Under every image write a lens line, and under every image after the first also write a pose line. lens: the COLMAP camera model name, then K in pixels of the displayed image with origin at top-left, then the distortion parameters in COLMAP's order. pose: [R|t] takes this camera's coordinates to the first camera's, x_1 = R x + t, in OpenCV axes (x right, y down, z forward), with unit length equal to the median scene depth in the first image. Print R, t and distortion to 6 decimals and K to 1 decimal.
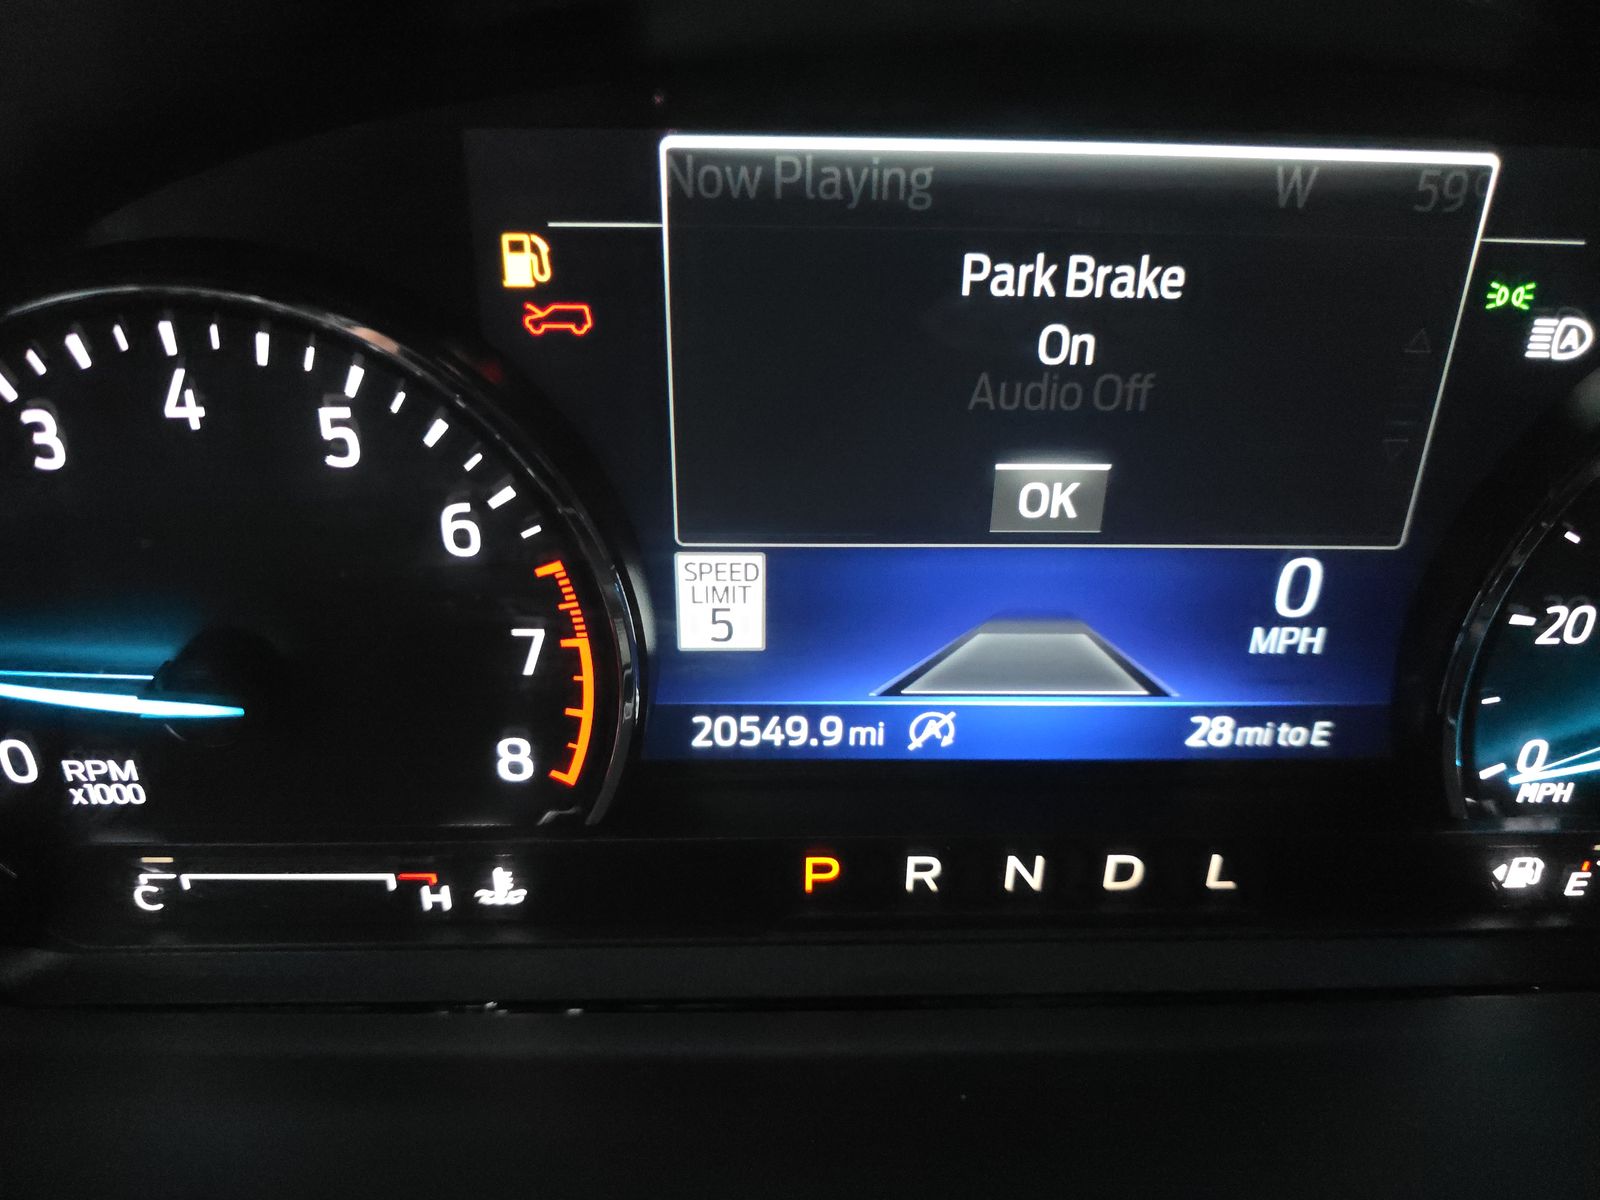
lens RADIAL K [[1067.9, 0, 800.0], [0, 1067.9, 600.0], [0, 0, 1]] dist [-0.030184, -0.001524]
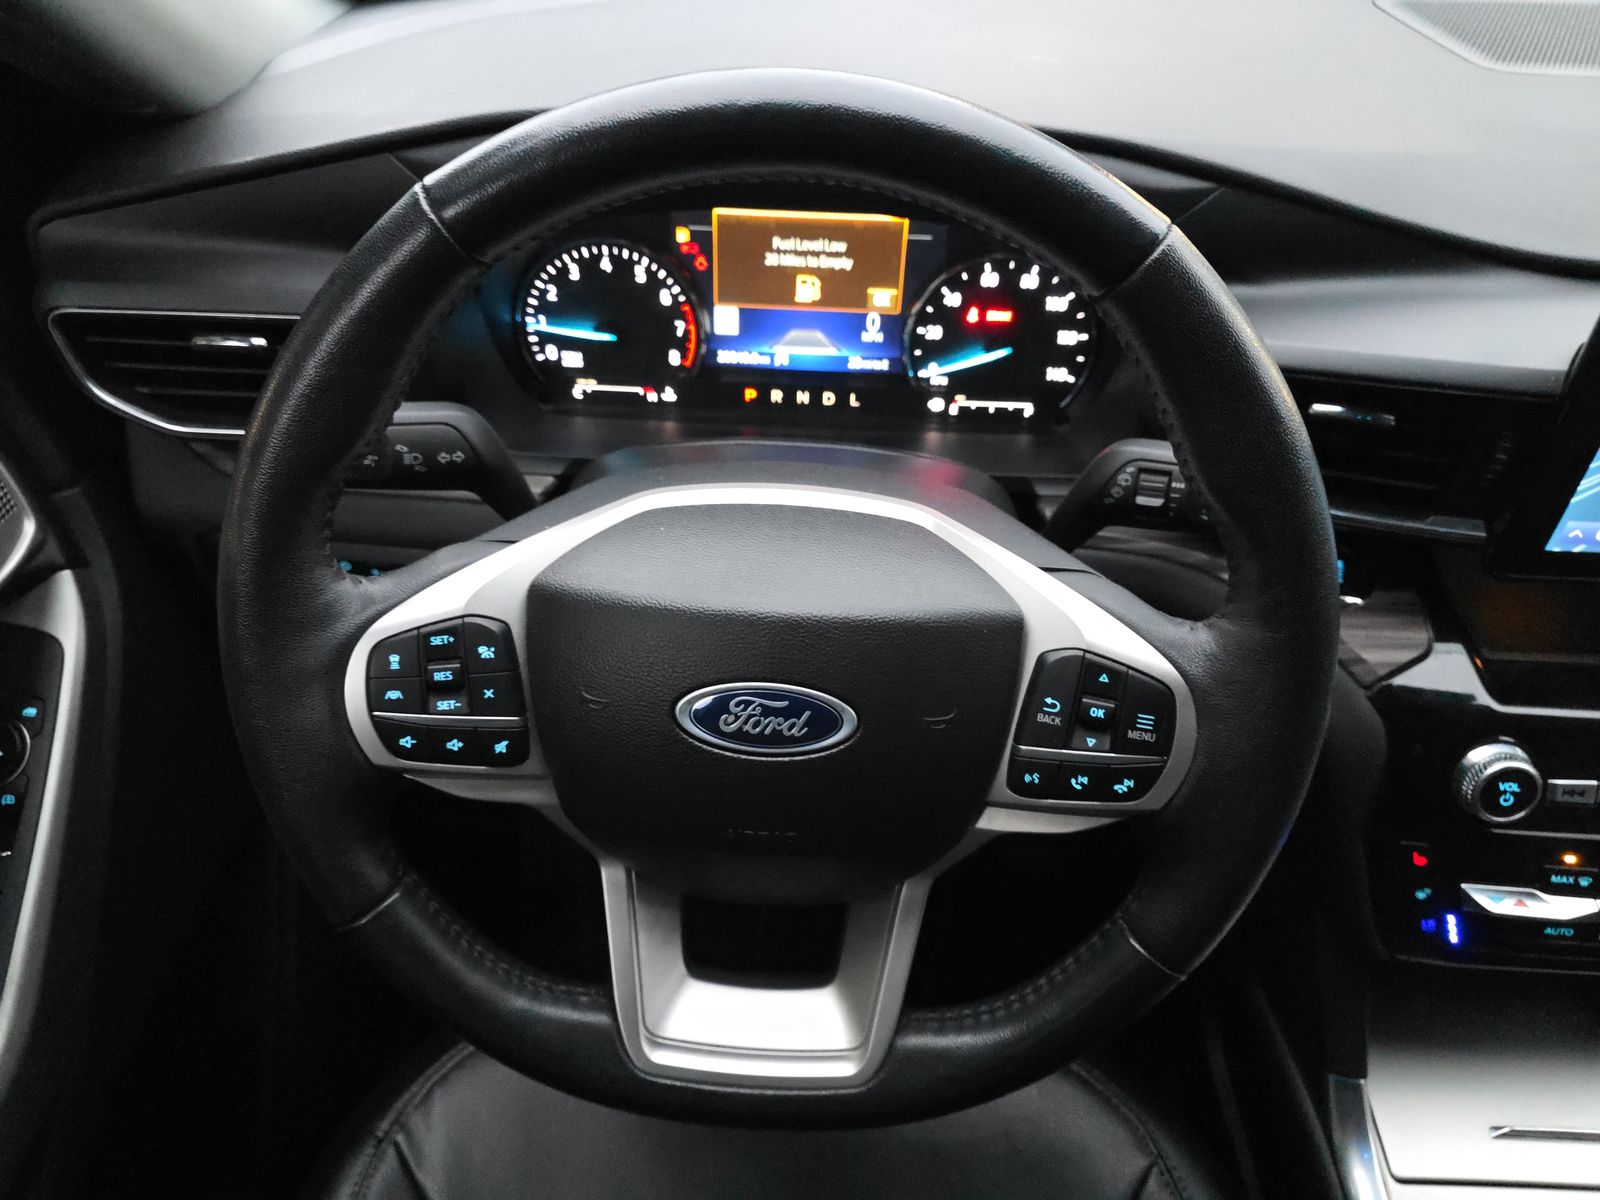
lens RADIAL K [[1016.2, 0, 800.0], [0, 1016.2, 600.0], [0, 0, 1]] dist [-0.000038, -0.000445]
pose [[0.996992, 0.054454, -0.055149, 0.461826], [-0.045003, 0.986076, 0.160089, 0.408010], [0.063099, -0.157125, 0.985561, -2.863905]]
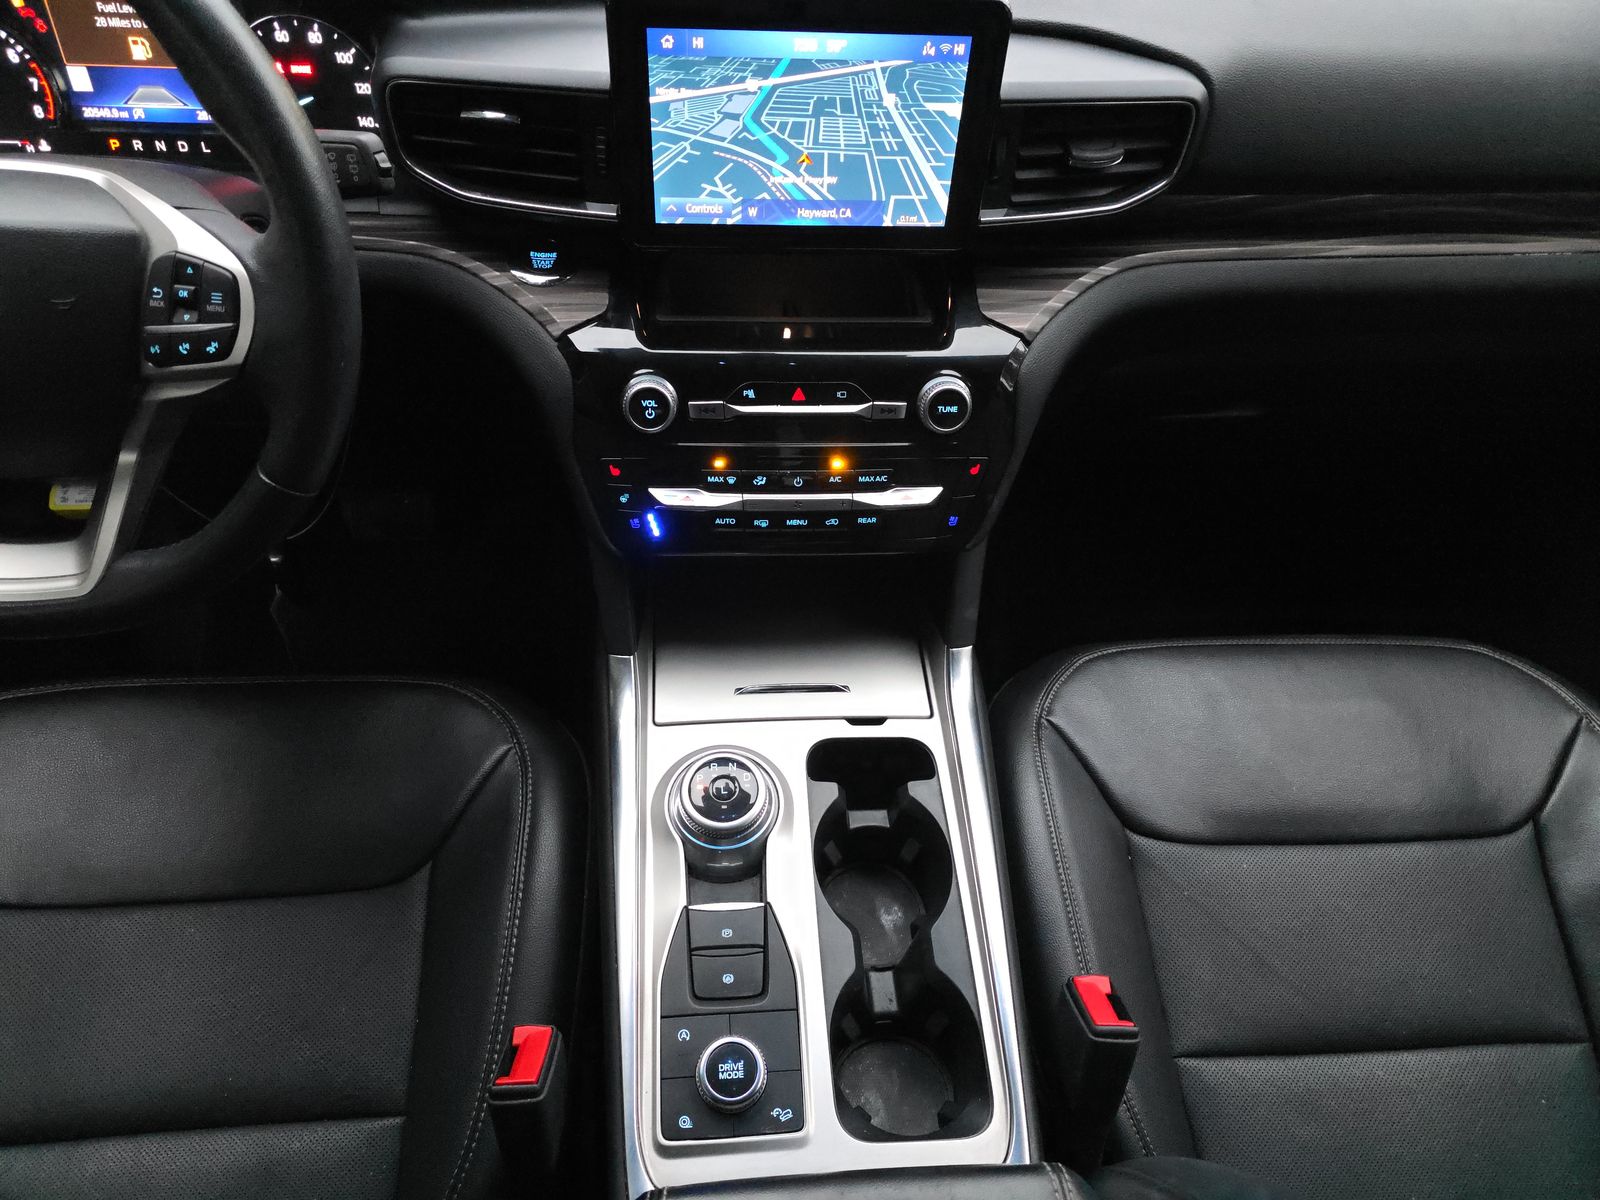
lens RADIAL K [[1055.4, 0, 800.0], [0, 1055.4, 600.0], [0, 0, 1]] dist [0.044854, -0.032895]
pose [[0.999029, 0.000593, 0.044051, 2.919959], [-0.009718, 0.978243, 0.207236, 1.252895], [-0.042969, -0.207463, 0.977299, -4.286789]]
